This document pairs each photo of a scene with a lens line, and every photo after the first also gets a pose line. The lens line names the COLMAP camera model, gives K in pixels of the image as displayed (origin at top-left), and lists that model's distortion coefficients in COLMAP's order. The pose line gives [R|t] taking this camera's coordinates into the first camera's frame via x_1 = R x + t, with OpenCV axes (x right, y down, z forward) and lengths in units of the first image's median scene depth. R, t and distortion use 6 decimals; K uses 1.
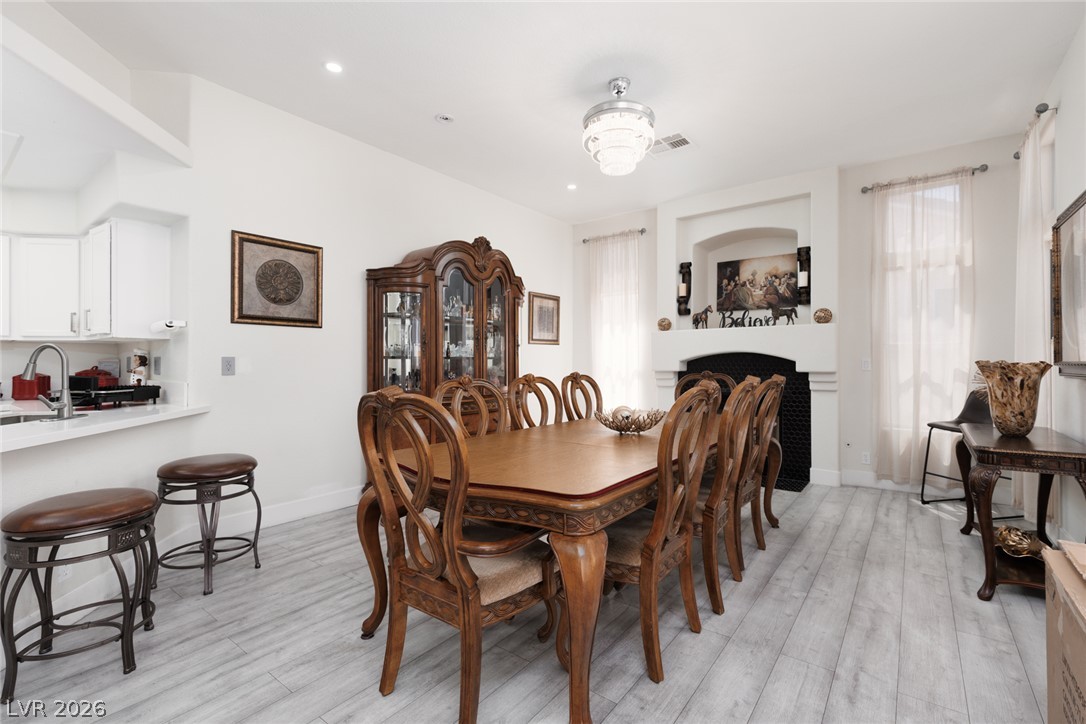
lens RADIAL K [[485.1, 0, 548.6], [0, 485.1, 360.3], [0, 0, 1]] dist [0.008181, -0.001220]
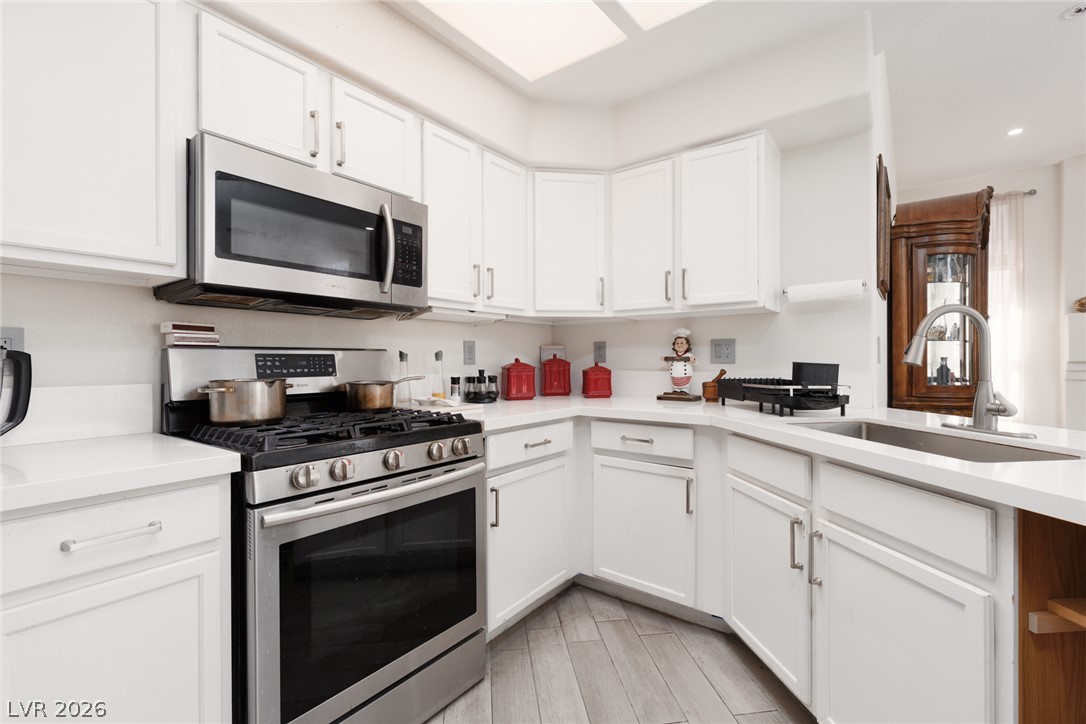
lens RADIAL K [[485.1, 0, 548.6], [0, 485.1, 360.3], [0, 0, 1]] dist [0.008181, -0.001220]
pose [[0.999956, -0.004441, 0.008318, -1.131062], [0.004411, 0.999984, 0.003677, 0.022296], [-0.008334, -0.003640, 0.999959, 0.303130]]
